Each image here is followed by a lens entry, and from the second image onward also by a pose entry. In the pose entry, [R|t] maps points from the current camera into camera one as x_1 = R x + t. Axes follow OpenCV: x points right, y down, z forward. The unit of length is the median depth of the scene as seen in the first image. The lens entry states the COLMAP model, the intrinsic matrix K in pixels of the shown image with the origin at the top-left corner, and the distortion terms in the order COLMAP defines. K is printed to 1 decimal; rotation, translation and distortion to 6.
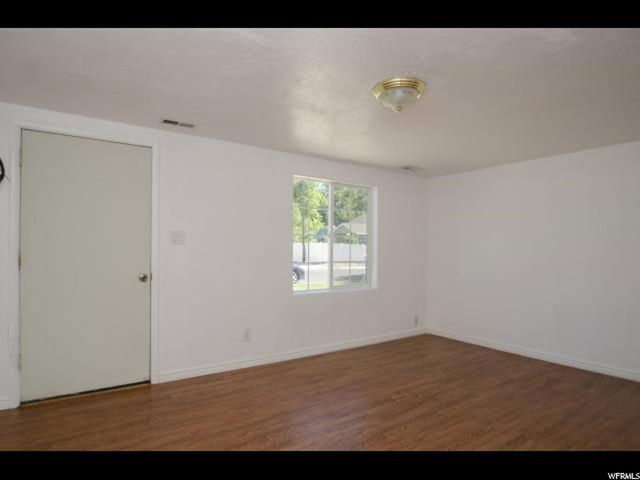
lens RADIAL K [[395.2, 0, 307.7], [0, 395.2, 244.1], [0, 0, 1]] dist [-0.030177, -0.000467]
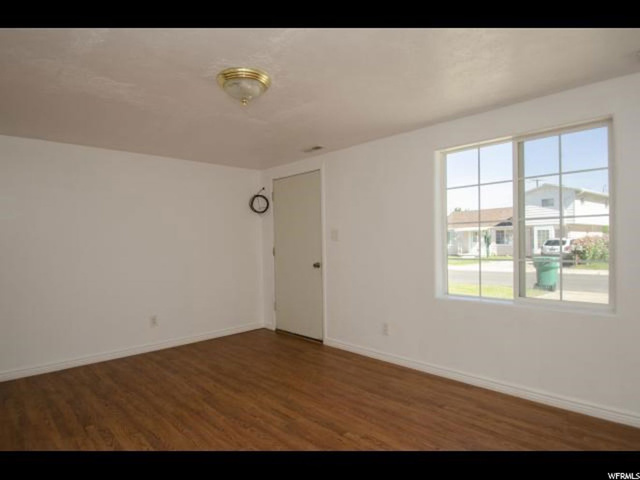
lens RADIAL K [[395.2, 0, 307.7], [0, 395.2, 244.1], [0, 0, 1]] dist [-0.030177, -0.000467]
pose [[0.077012, -0.009036, -0.996989, 0.934476], [0.026169, 0.999633, -0.007038, 0.019840], [0.996687, -0.025549, 0.077220, 0.827265]]
